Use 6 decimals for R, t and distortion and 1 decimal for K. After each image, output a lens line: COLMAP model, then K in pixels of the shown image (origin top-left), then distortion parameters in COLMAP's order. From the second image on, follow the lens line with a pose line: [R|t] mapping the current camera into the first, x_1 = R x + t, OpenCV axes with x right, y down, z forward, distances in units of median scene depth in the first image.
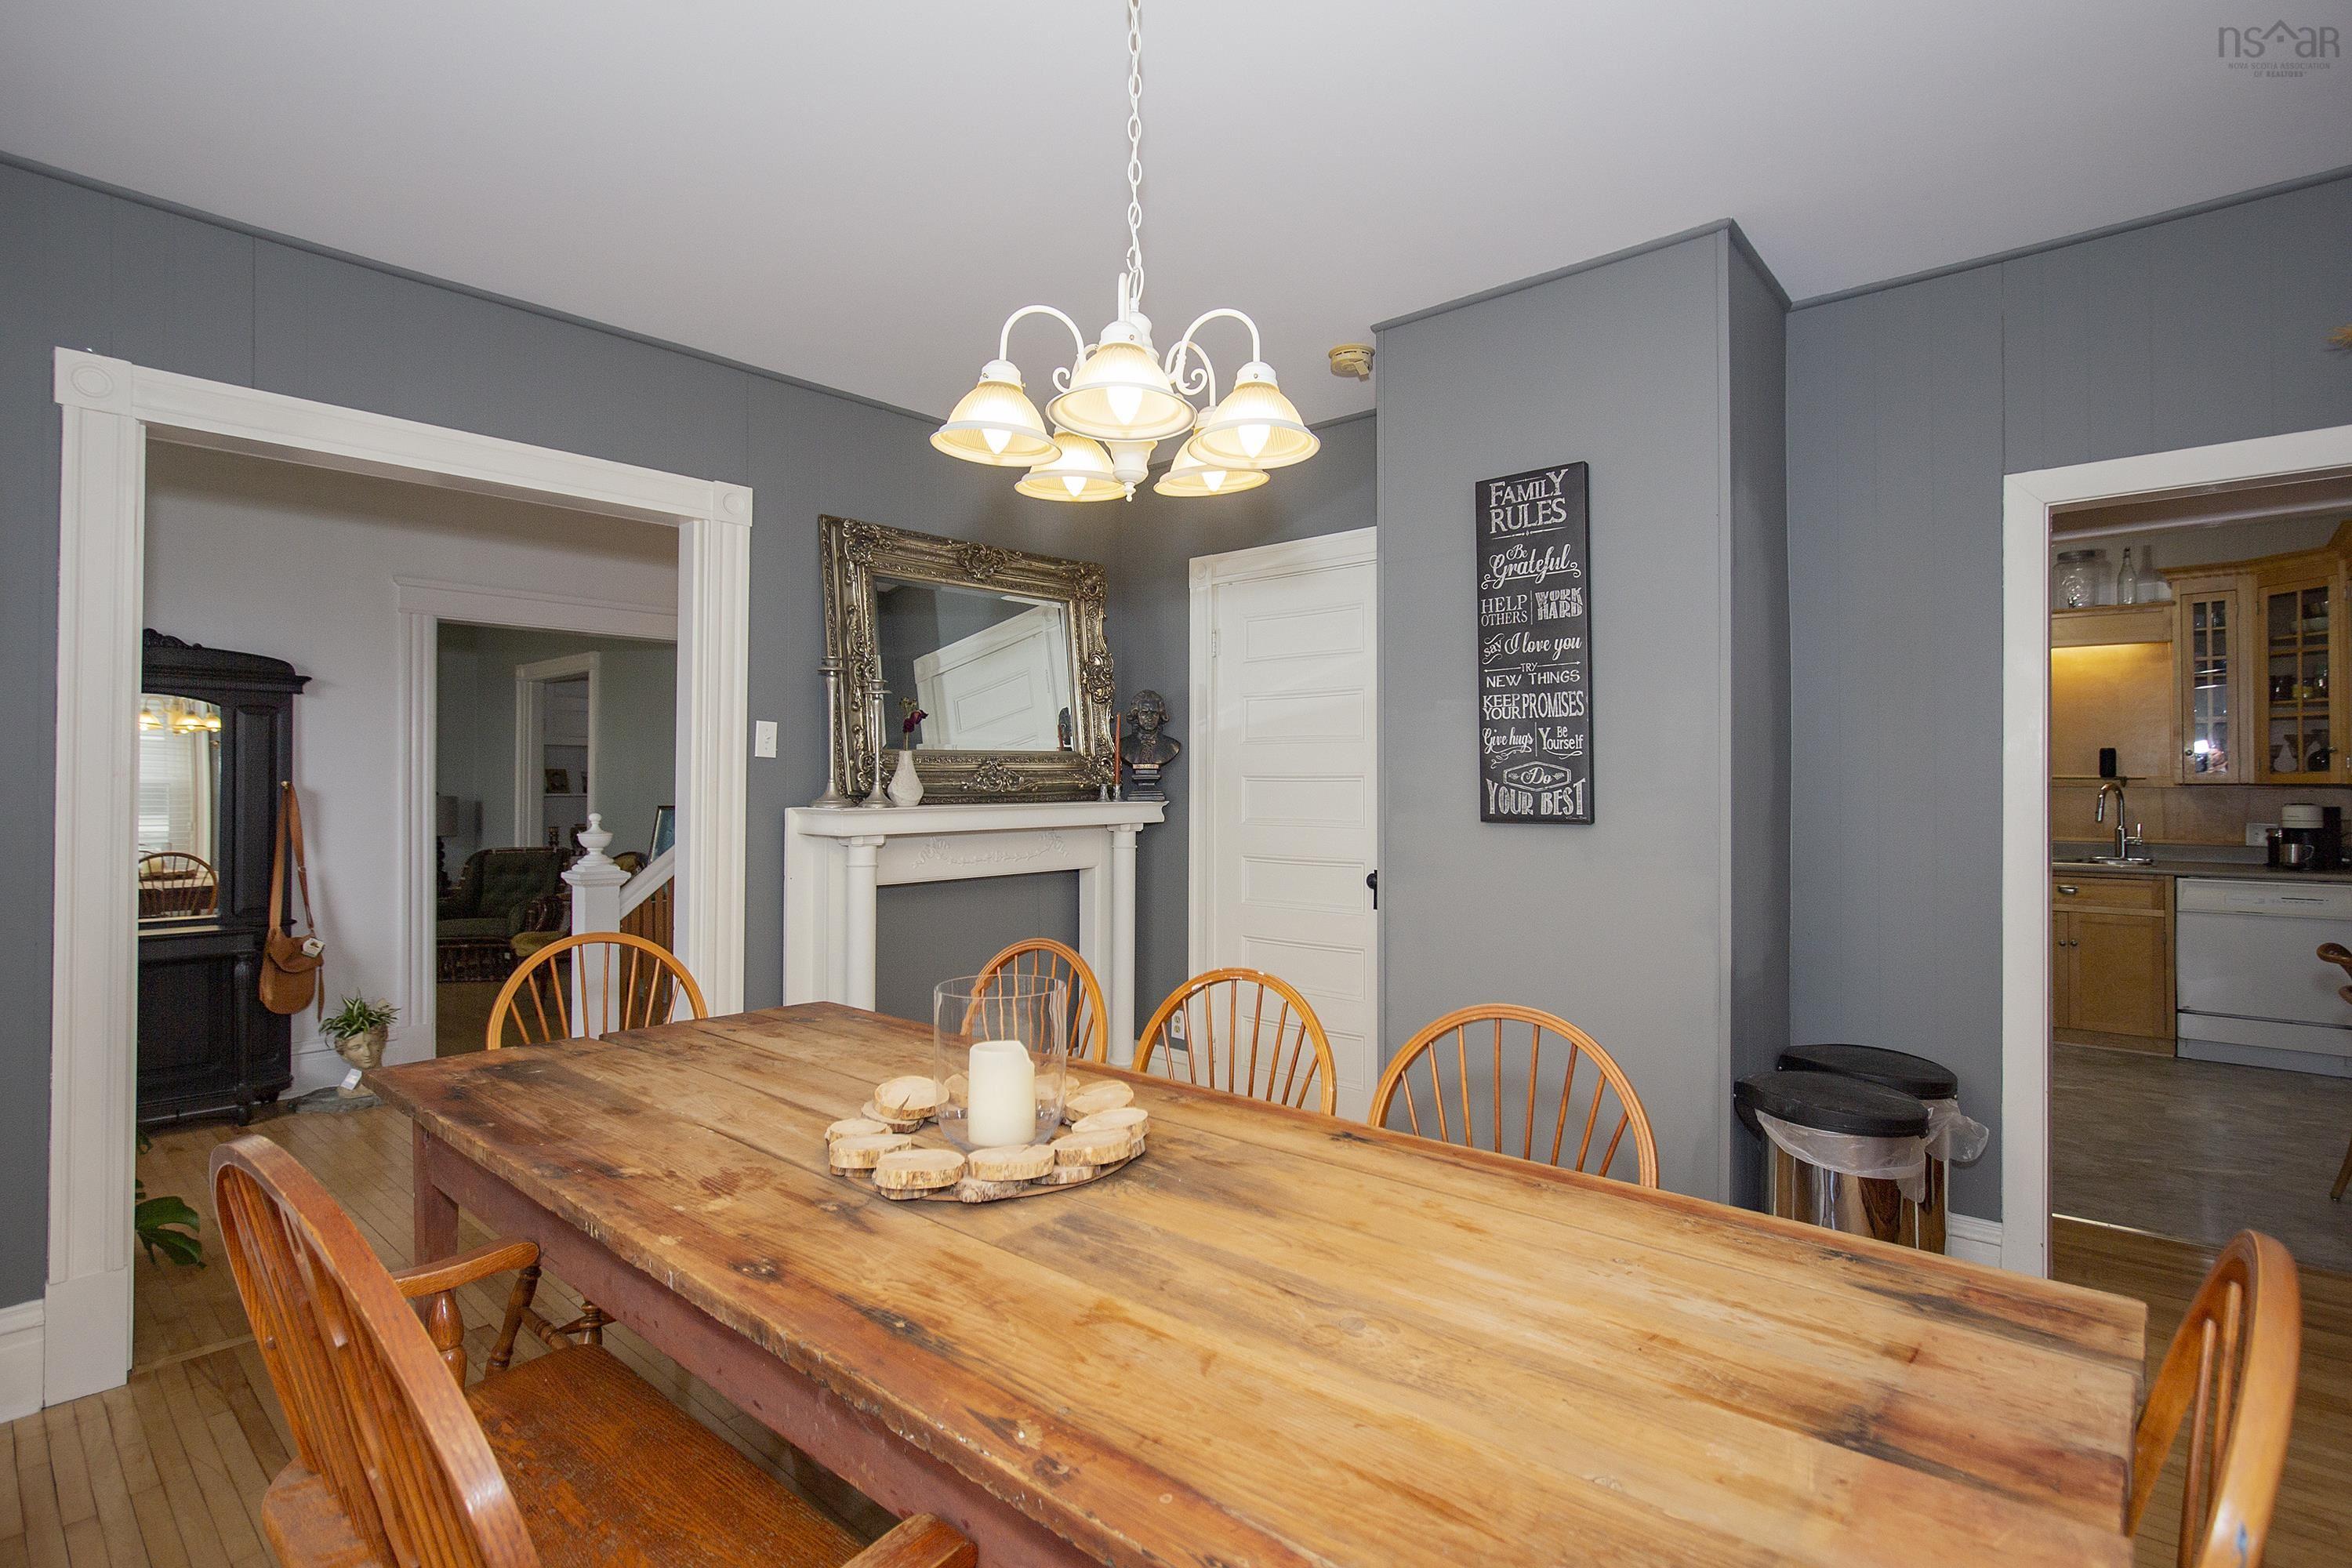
lens RADIAL K [[1117.8, 0, 1196.9], [0, 1117.8, 780.5], [0, 0, 1]] dist [-0.000219, -0.001173]
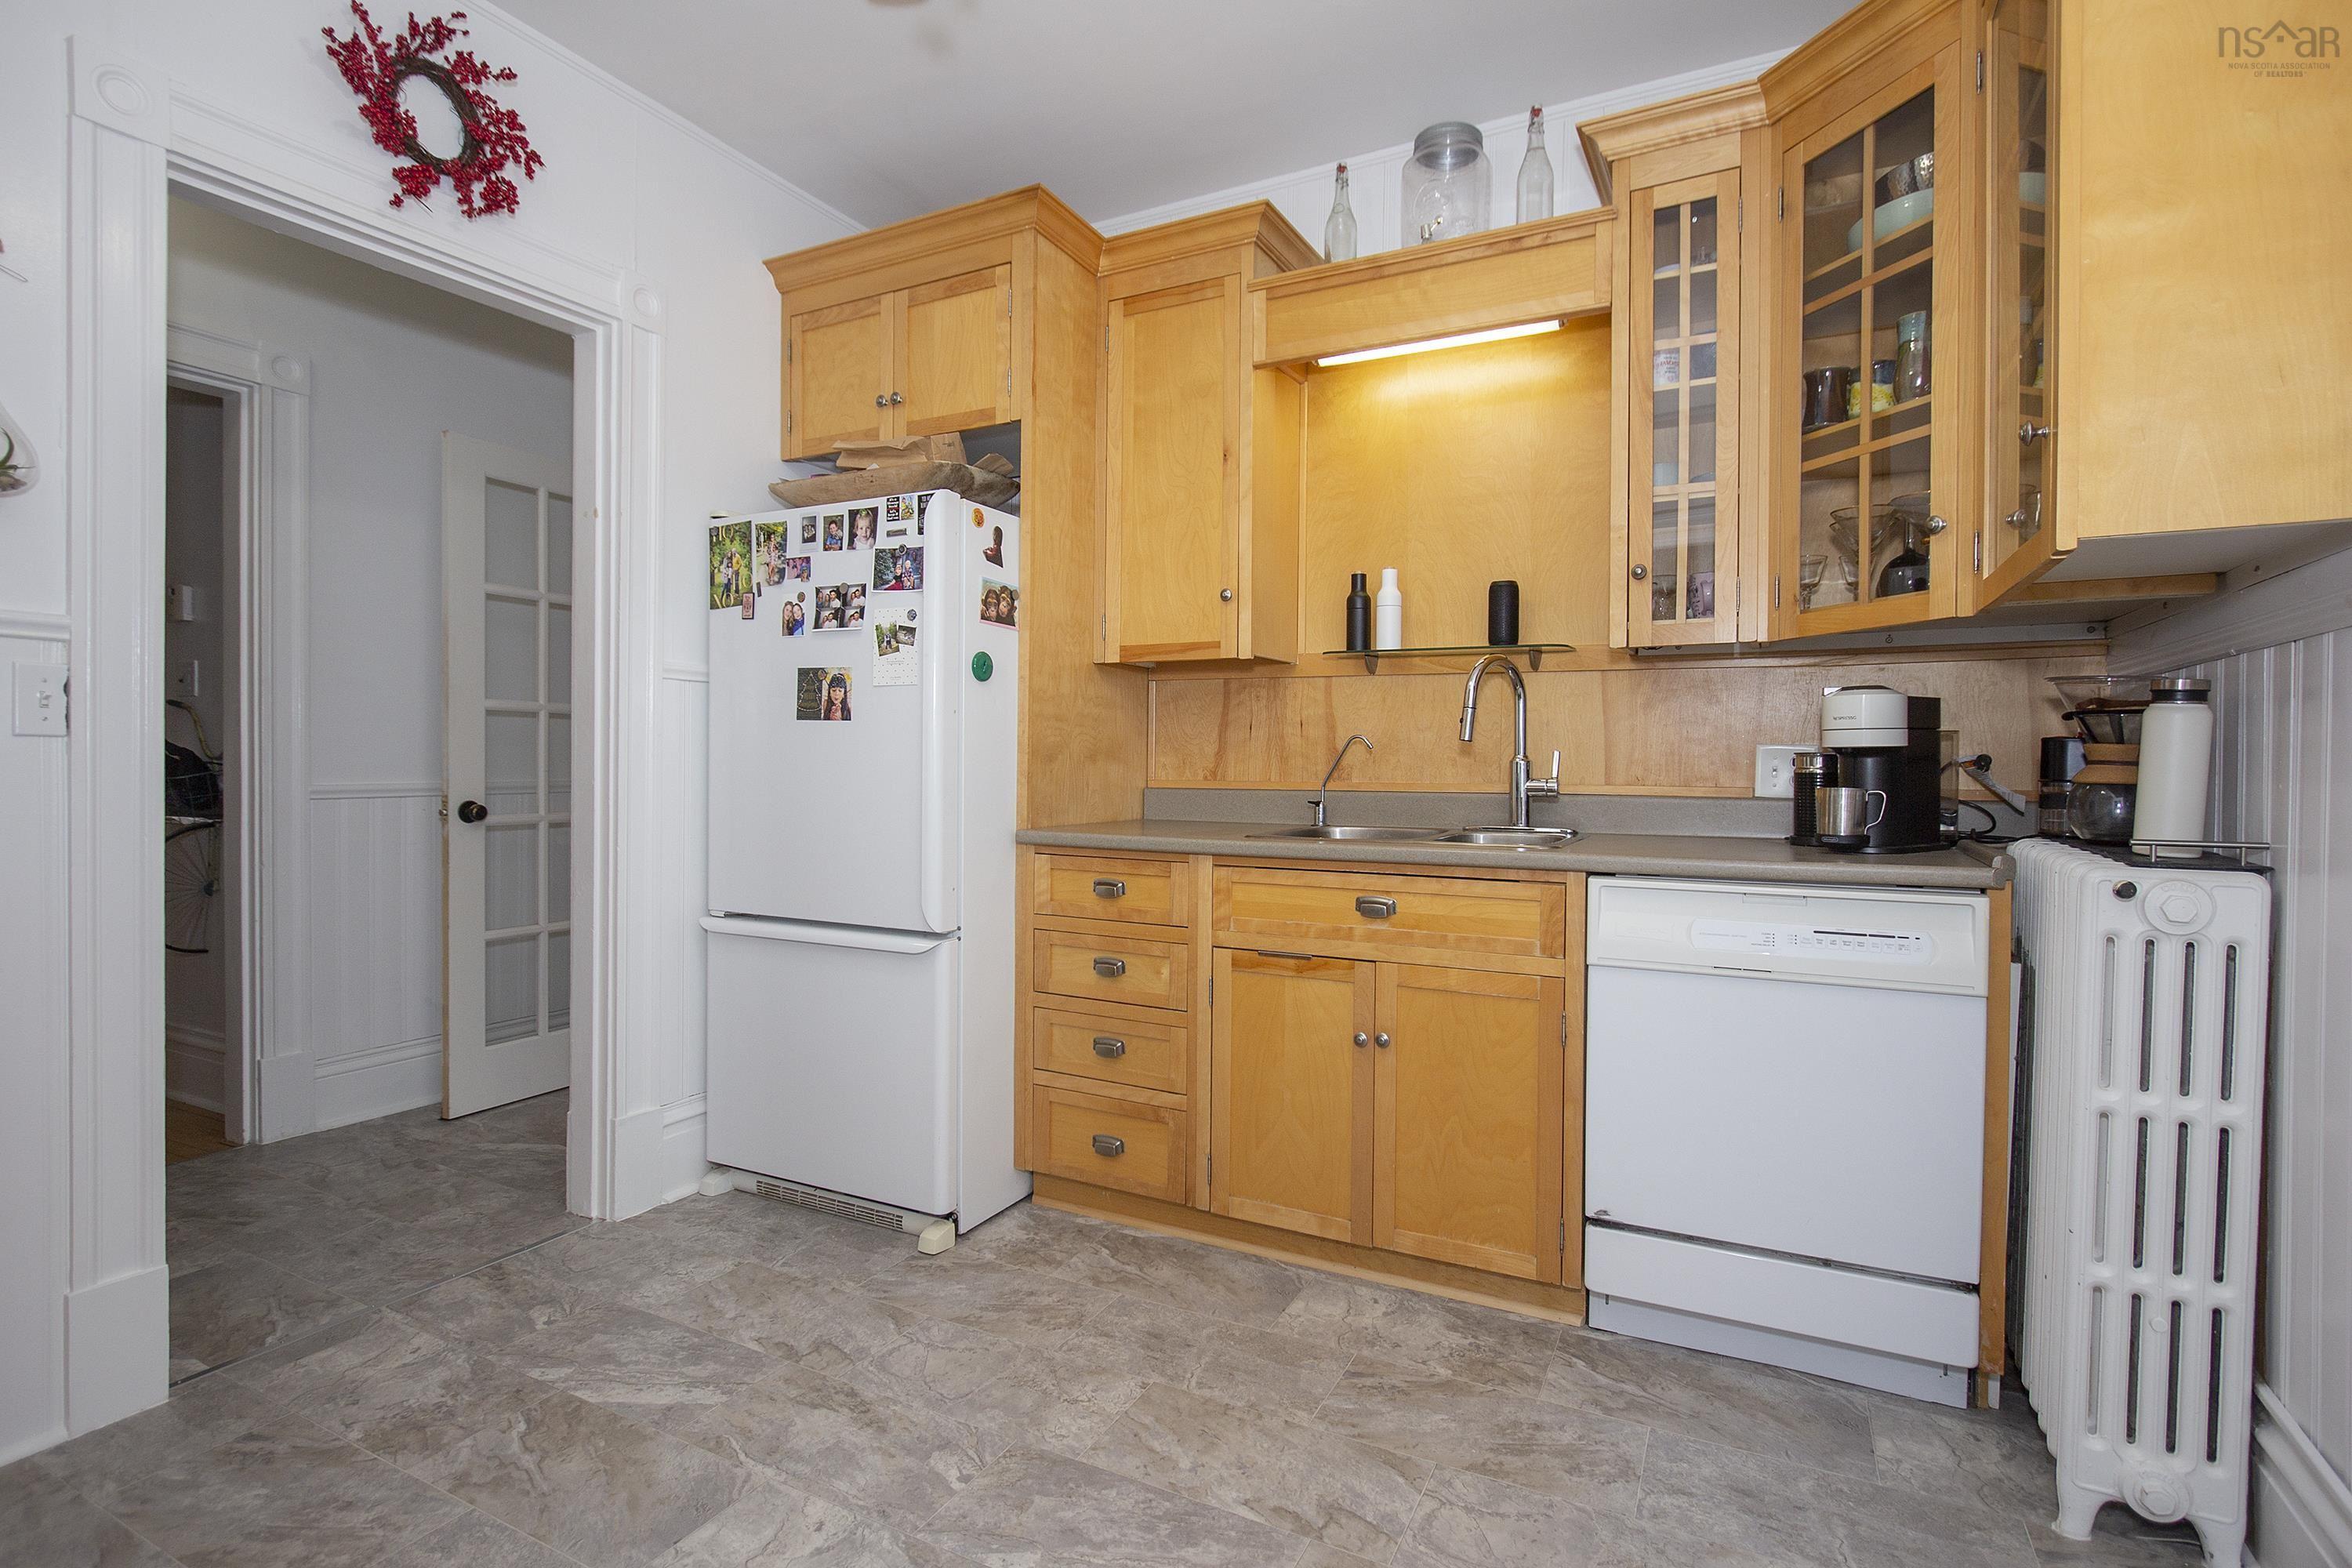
lens RADIAL K [[1117.8, 0, 1185.5], [0, 1117.8, 779.1], [0, 0, 1]] dist [-0.000219, -0.001173]
pose [[0.971383, 0.006781, 0.237424, 0.629049], [-0.010976, 0.999806, 0.016350, 0.047431], [-0.237267, -0.018489, 0.971269, 0.637936]]
